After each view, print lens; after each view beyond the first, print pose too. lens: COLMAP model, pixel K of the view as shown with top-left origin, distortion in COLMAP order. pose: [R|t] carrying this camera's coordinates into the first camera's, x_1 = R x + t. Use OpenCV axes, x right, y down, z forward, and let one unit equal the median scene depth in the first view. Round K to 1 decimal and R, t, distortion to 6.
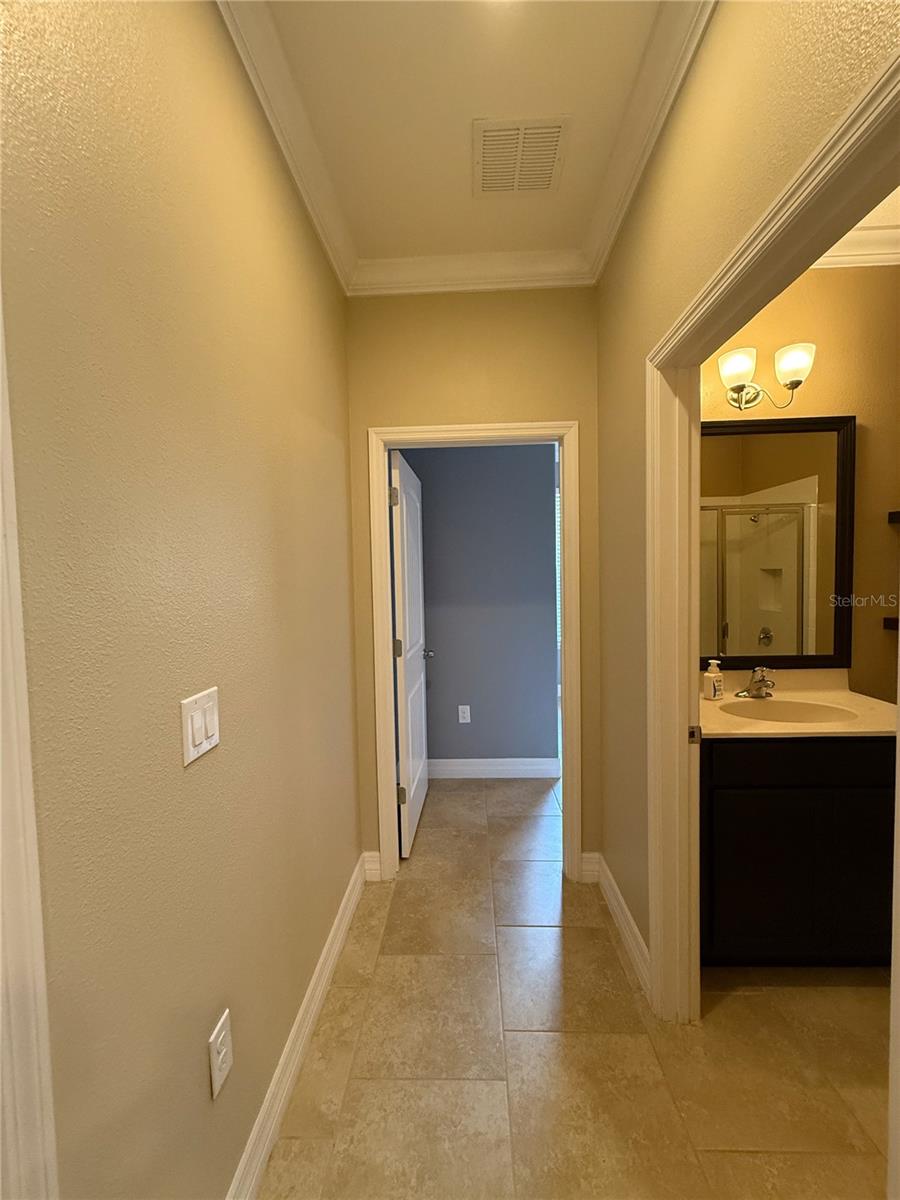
lens RADIAL K [[479.7, 0, 452.7], [0, 479.7, 599.2], [0, 0, 1]] dist [-0.001082, -0.000210]
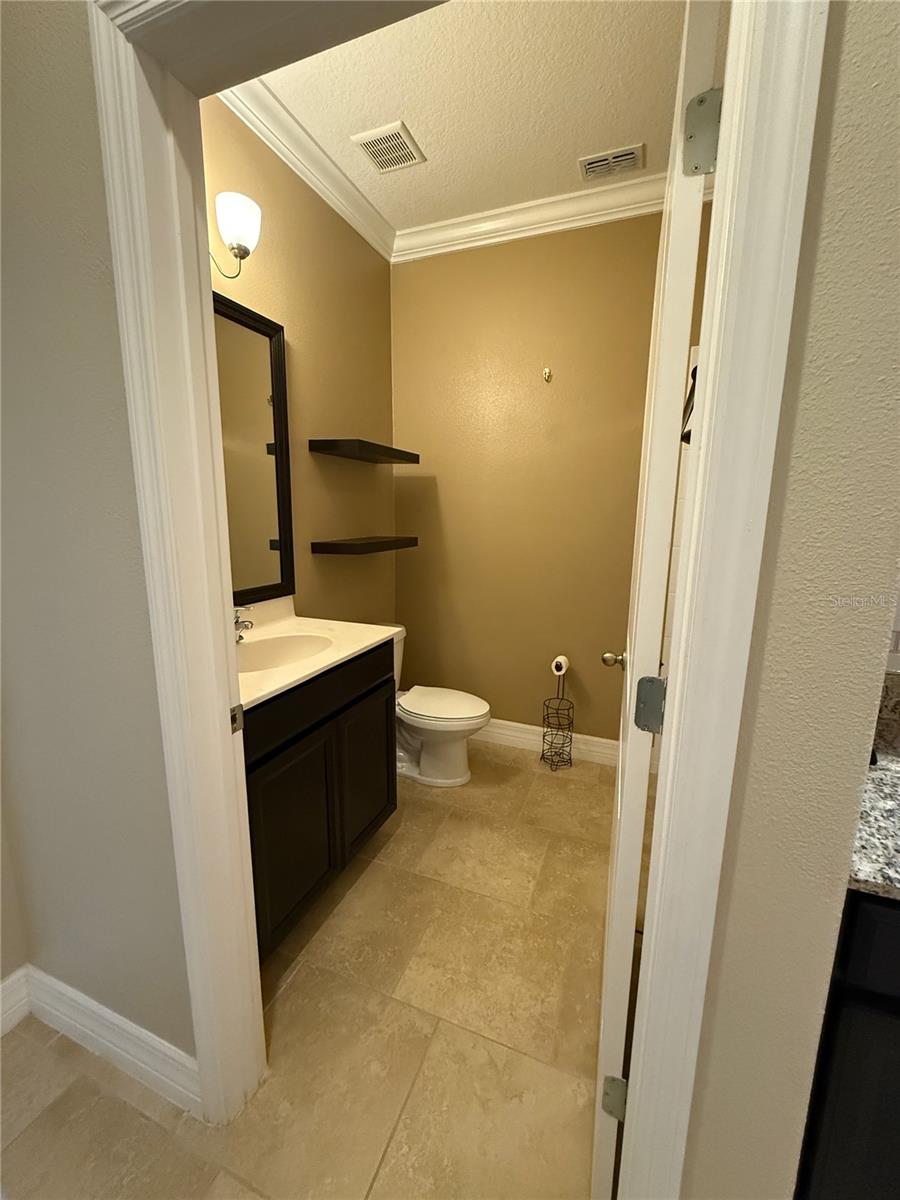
lens RADIAL K [[479.7, 0, 452.7], [0, 479.7, 599.2], [0, 0, 1]] dist [-0.001082, -0.000210]
pose [[0.330363, -0.139471, 0.933492, -0.001718], [0.018324, 0.989783, 0.141397, 0.019976], [-0.943676, -0.029607, 0.329543, 0.383279]]
